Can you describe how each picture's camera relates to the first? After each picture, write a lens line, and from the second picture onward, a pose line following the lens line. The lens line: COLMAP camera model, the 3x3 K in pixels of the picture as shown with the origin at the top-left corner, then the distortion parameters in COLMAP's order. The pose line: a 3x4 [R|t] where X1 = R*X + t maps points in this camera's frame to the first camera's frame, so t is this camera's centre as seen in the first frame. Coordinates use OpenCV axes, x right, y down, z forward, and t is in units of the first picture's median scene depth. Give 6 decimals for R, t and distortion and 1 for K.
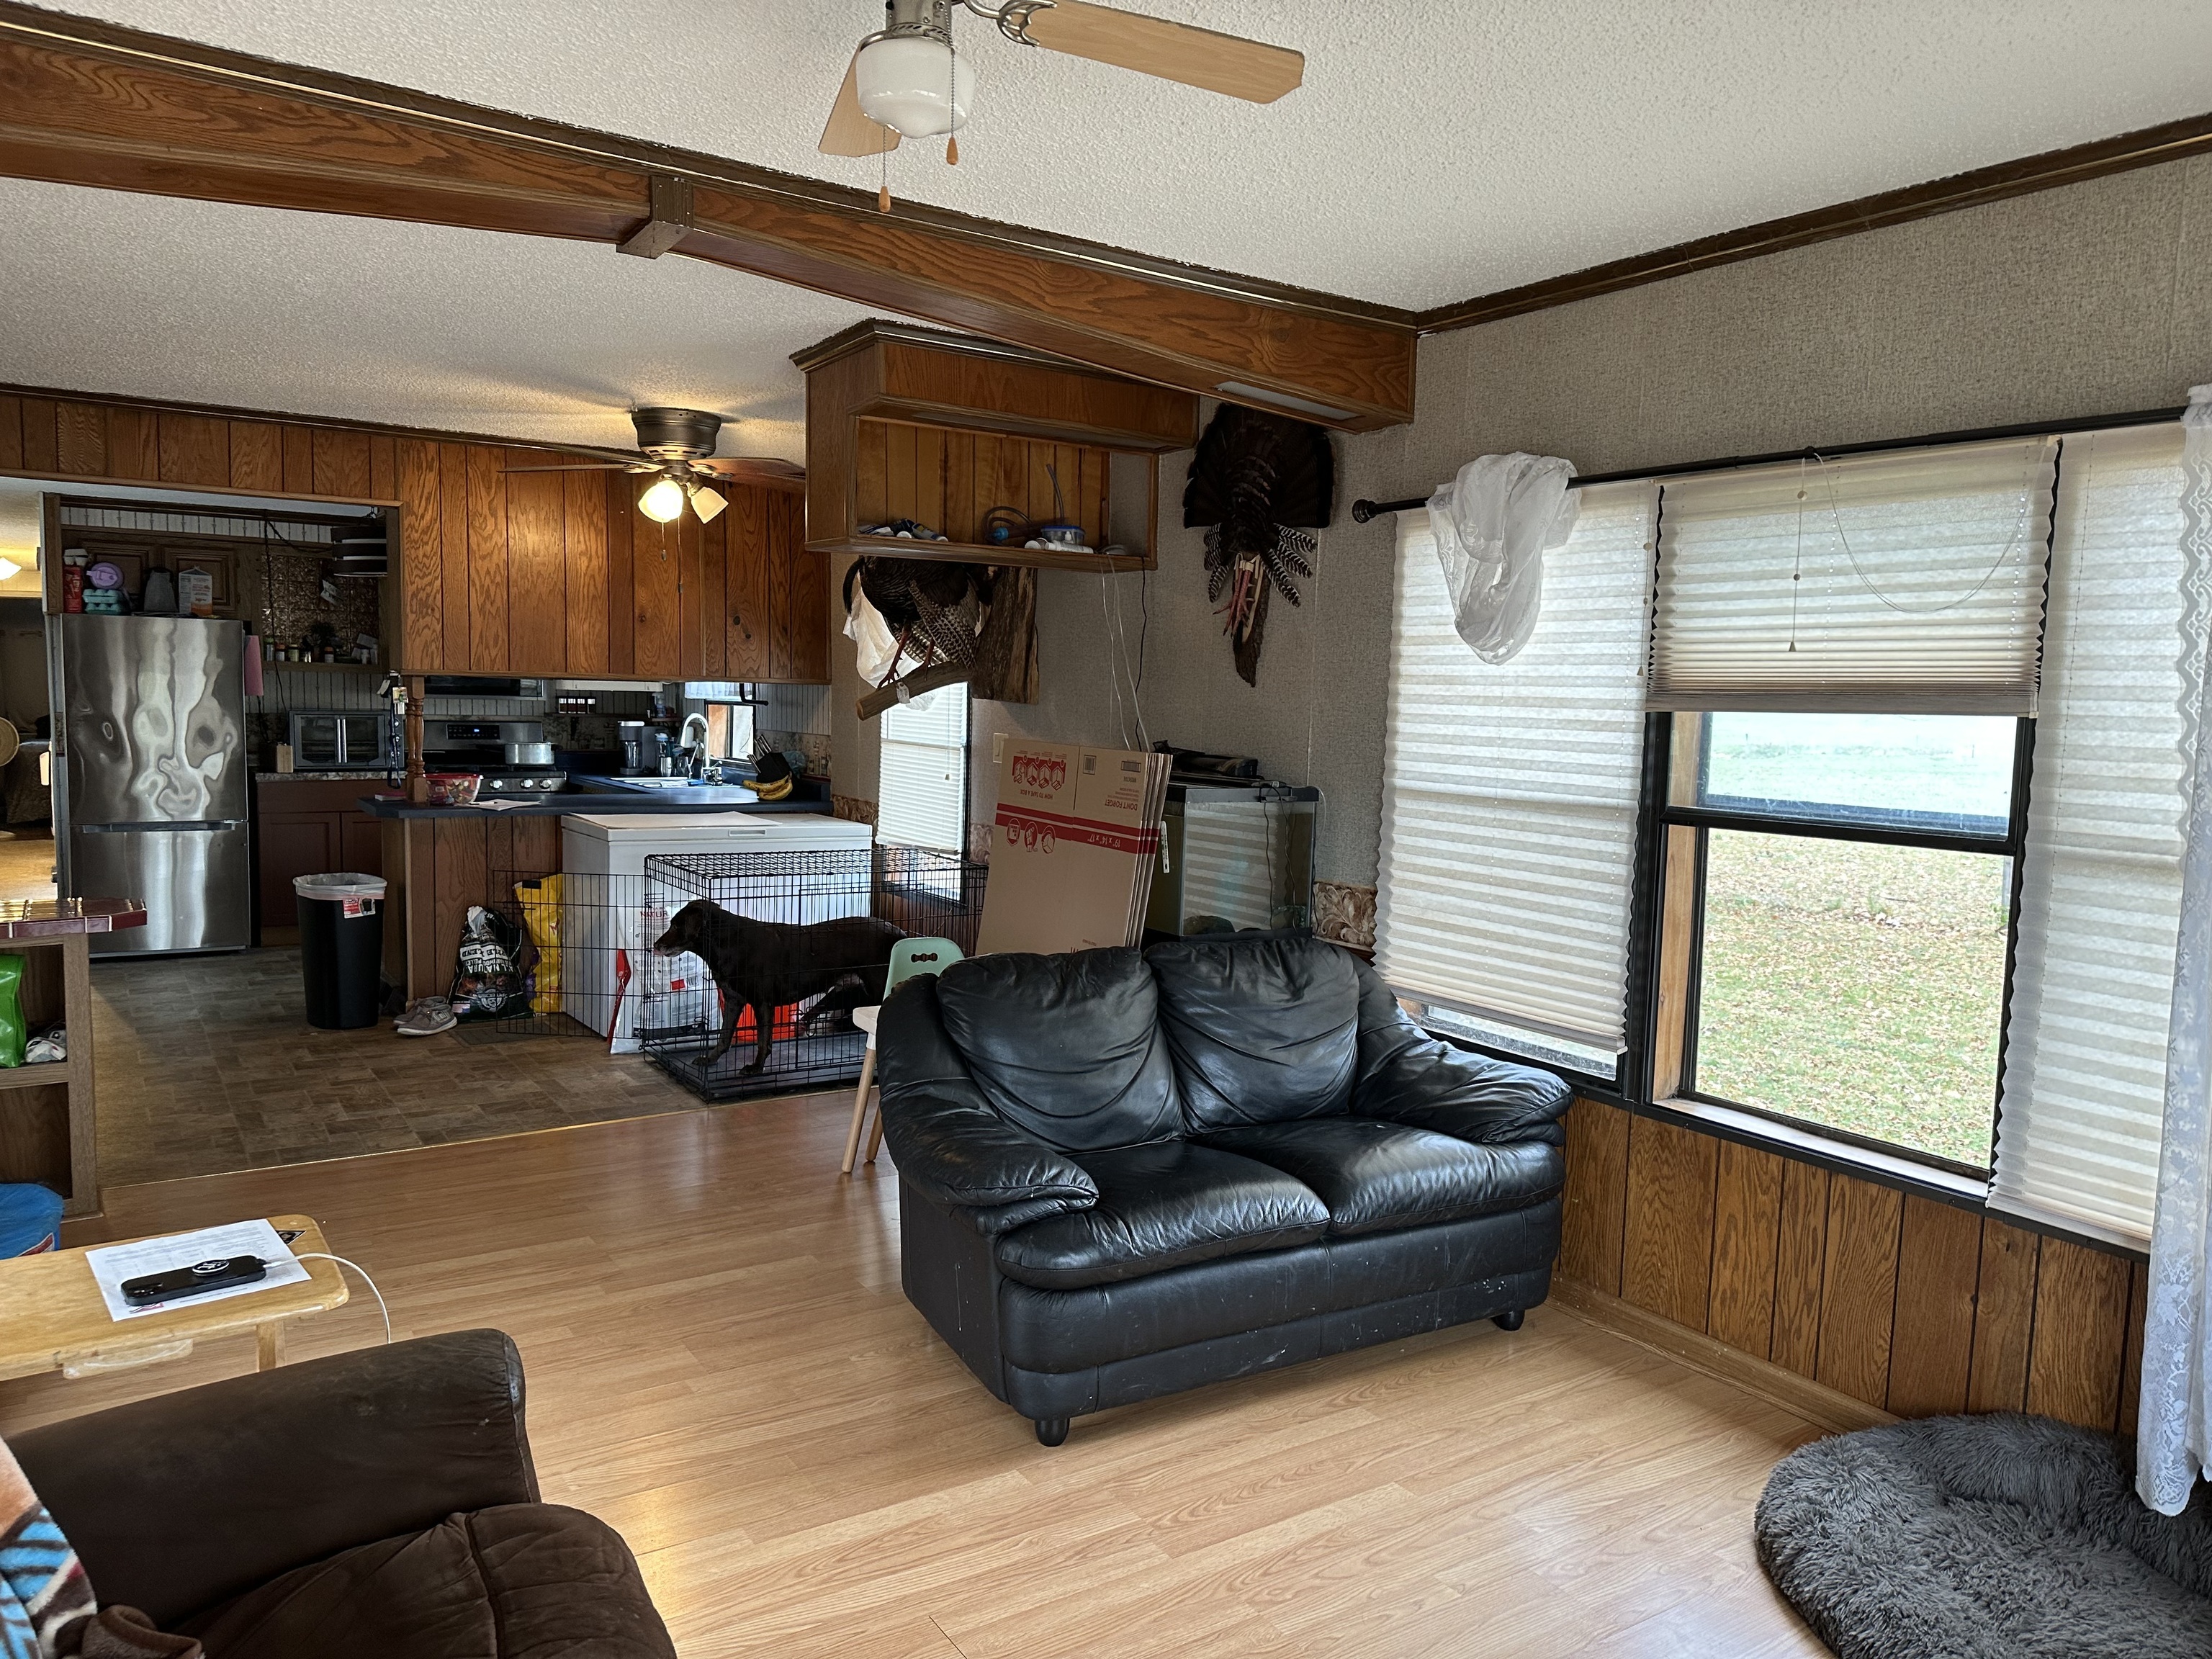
lens RADIAL K [[1550.0, 0, 1108.7], [0, 1550.0, 838.2], [0, 0, 1]] dist [0.044445, -0.031702]
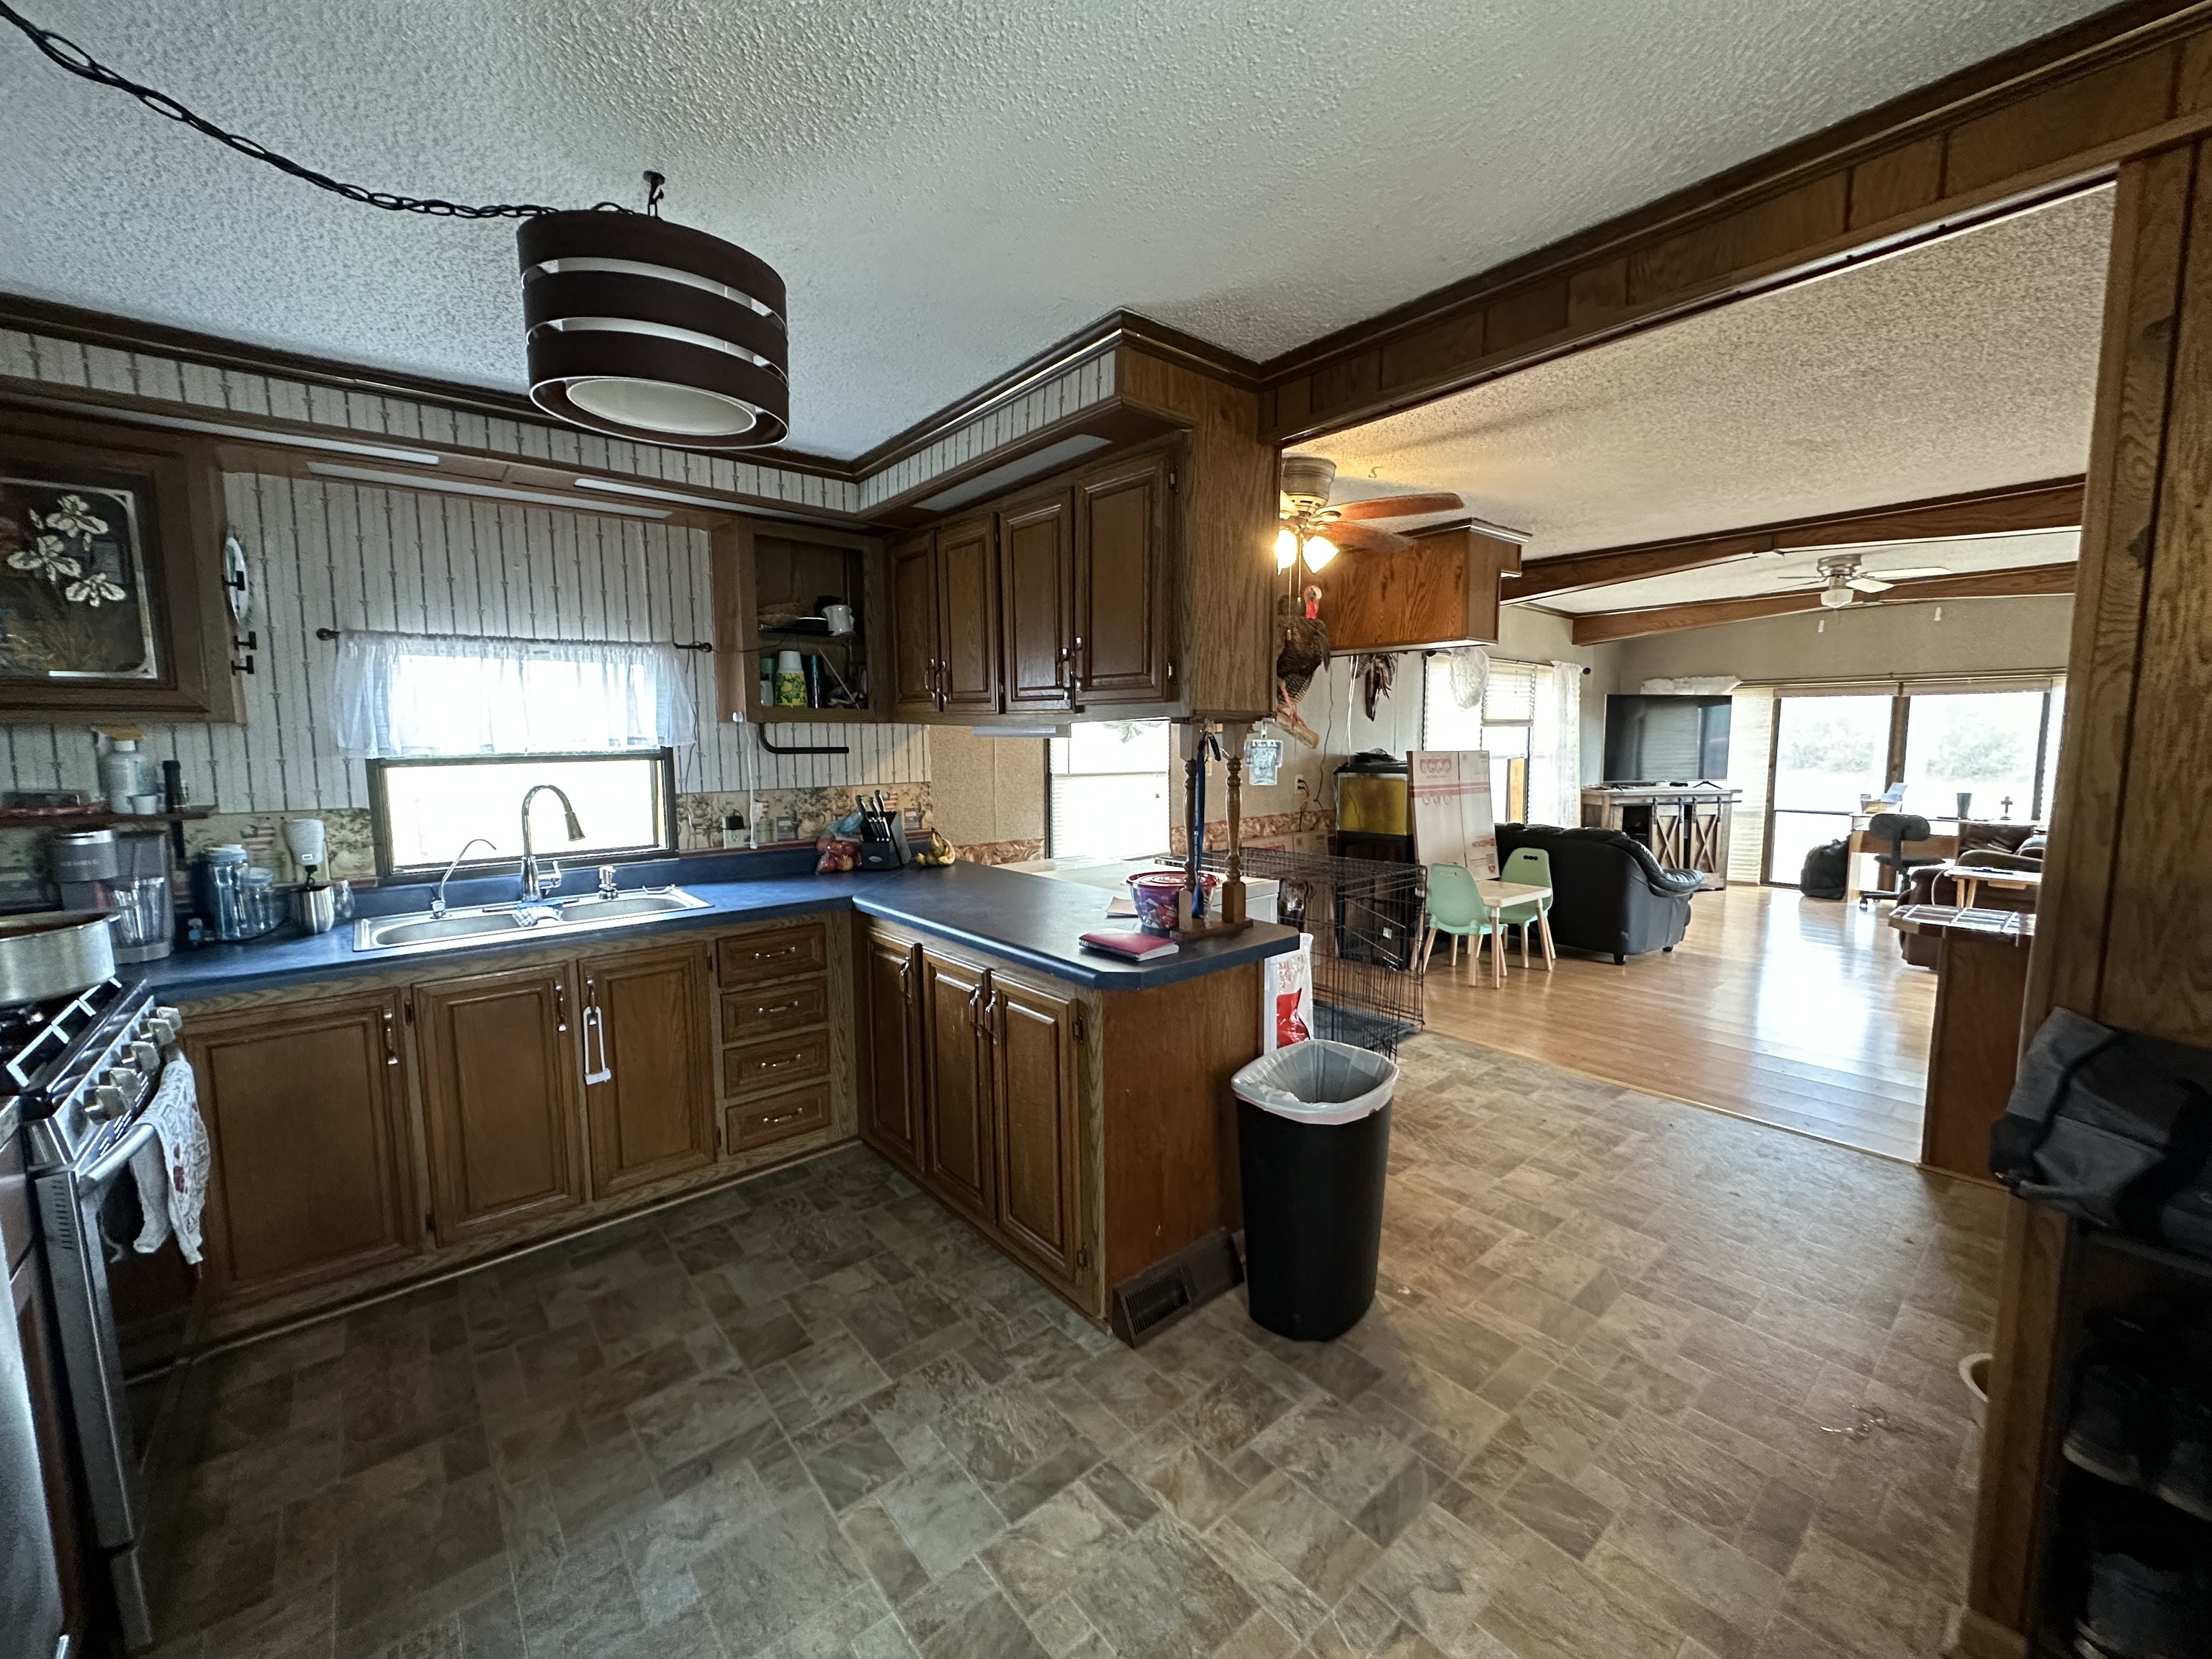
lens RADIAL K [[873.5, 0, 1080.6], [0, 873.5, 830.8], [0, 0, 1]] dist [-0.000320, 0.000146]
pose [[-0.118920, -0.126069, 0.984868, -0.801580], [0.096849, 0.985704, 0.137870, -0.120323], [-0.988169, 0.111779, -0.105011, 1.123080]]
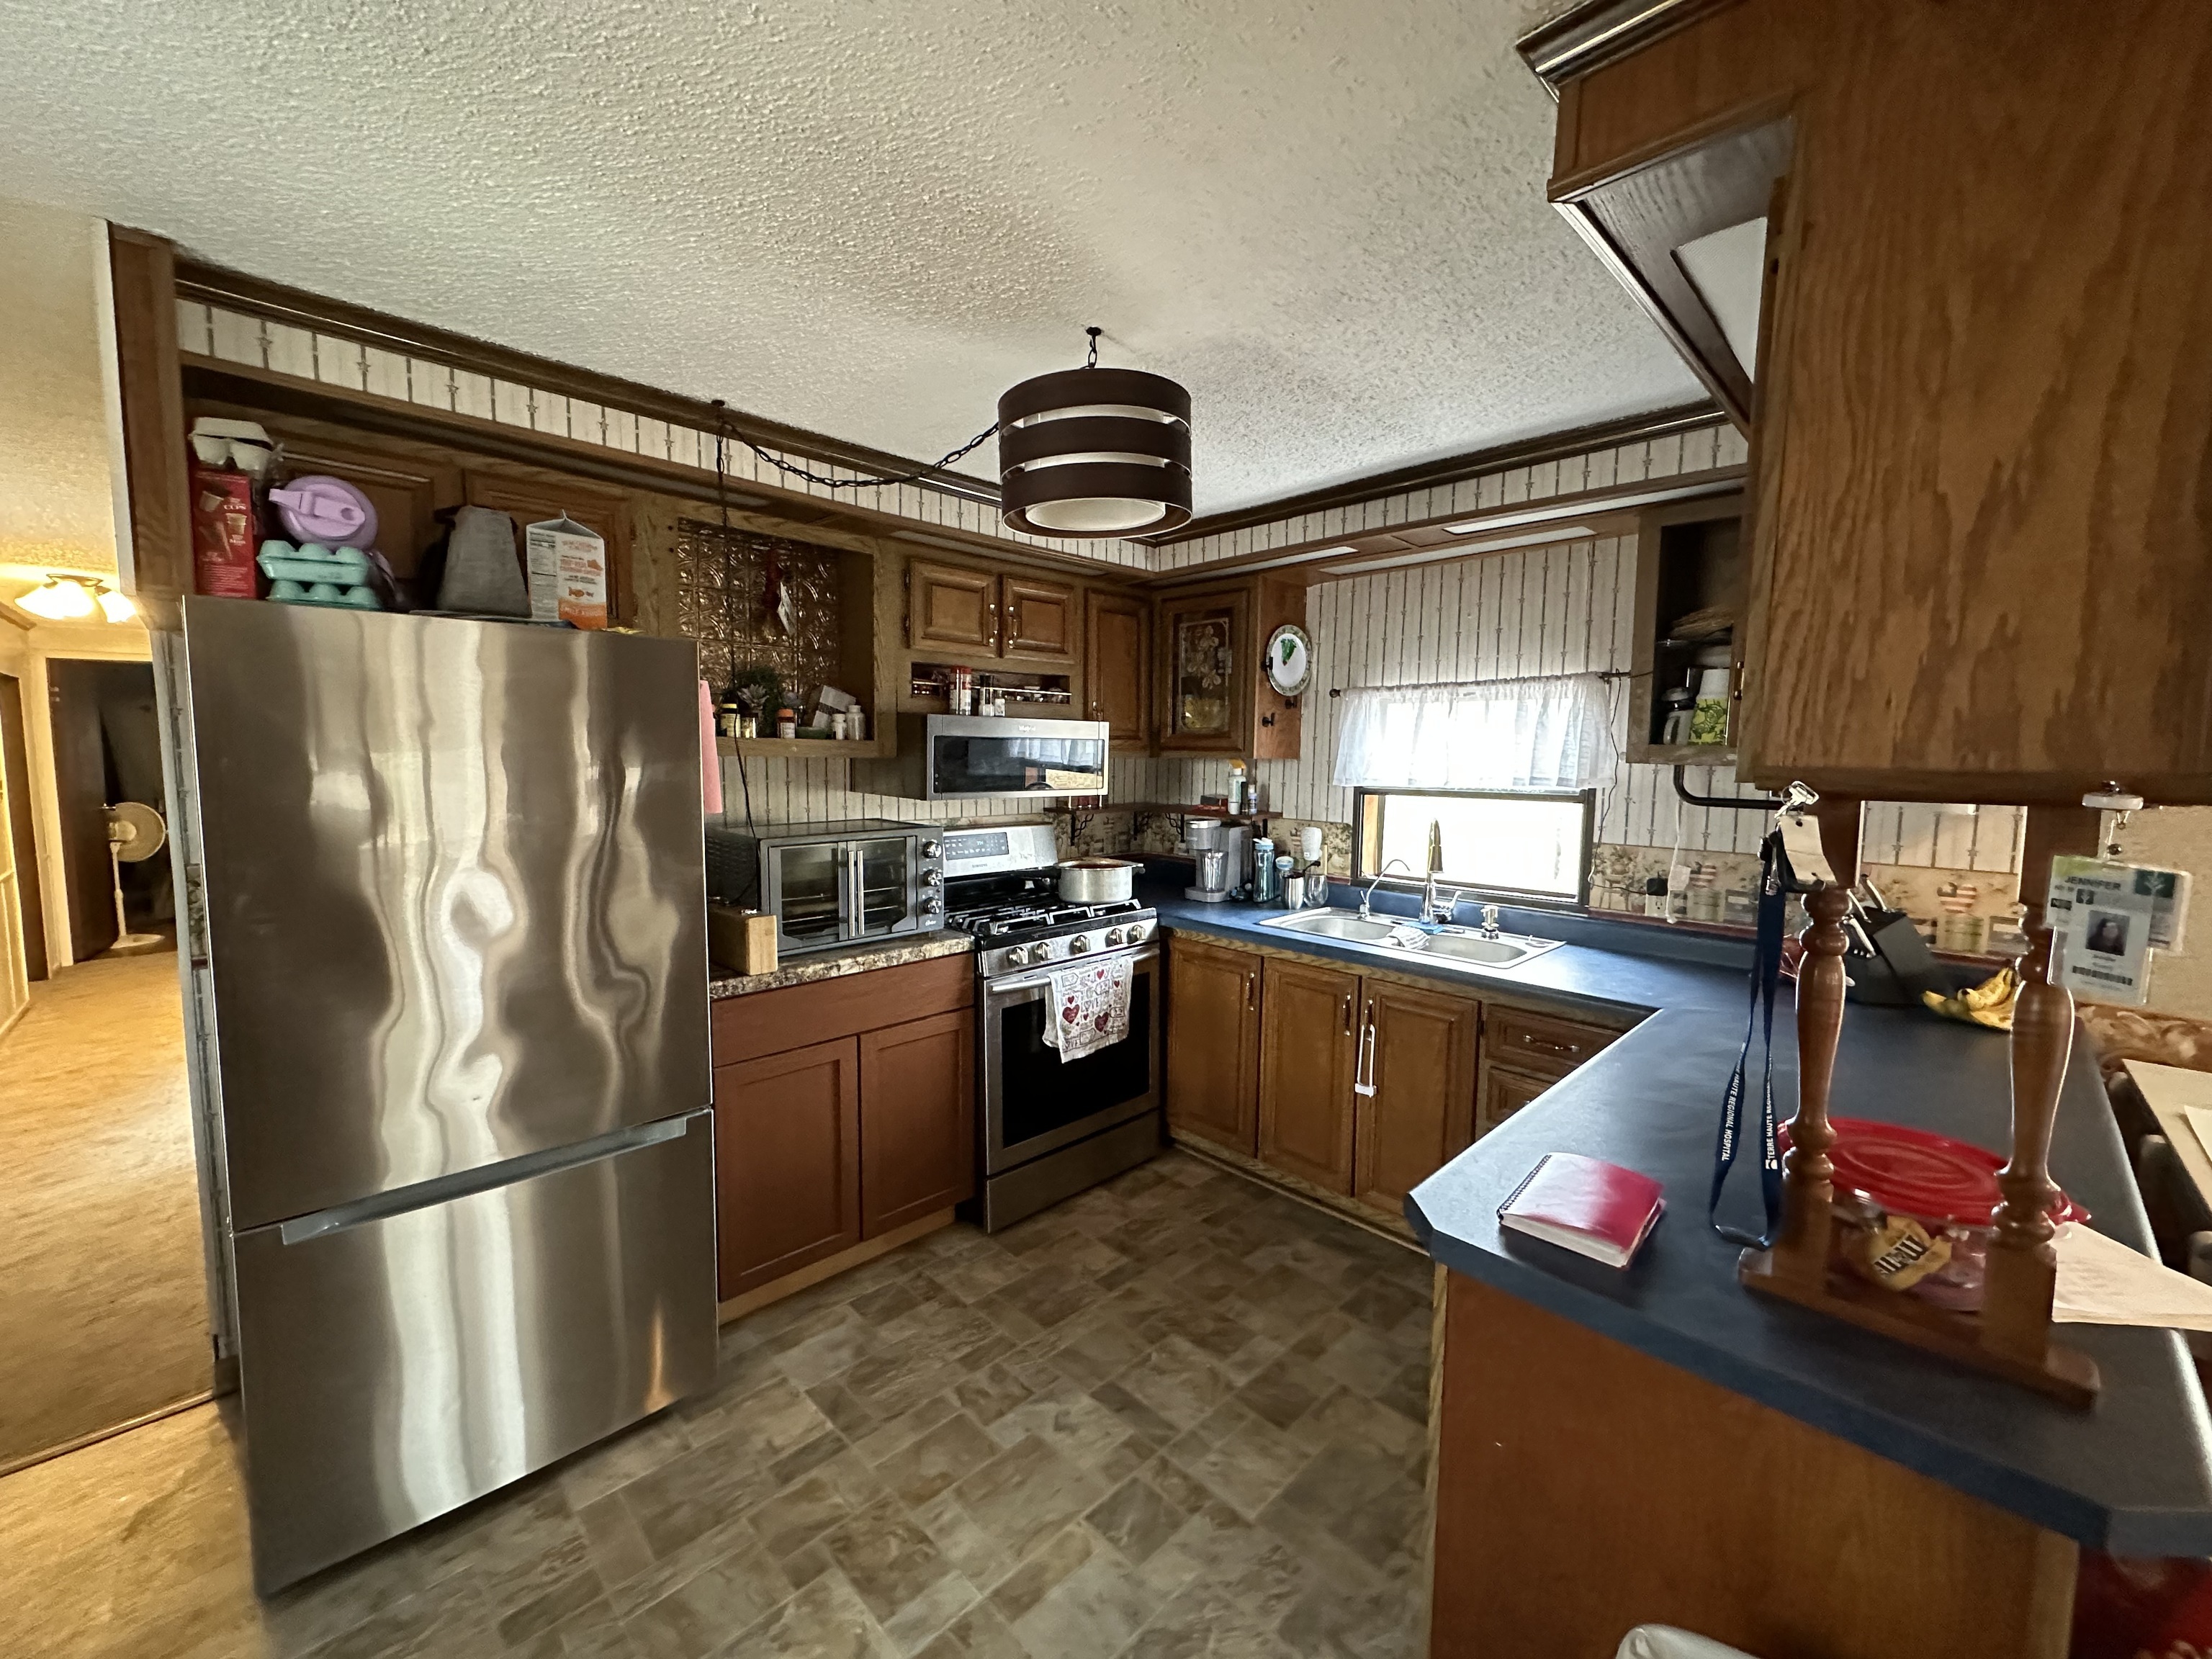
lens RADIAL K [[884.5, 0, 1146.1], [0, 884.5, 832.0], [0, 0, 1]] dist [-0.001170, -0.000121]
pose [[0.974716, -0.023425, 0.222218, -0.617620], [0.023058, 0.999725, 0.004246, -0.108391], [-0.222257, 0.000985, 0.974988, 0.933642]]
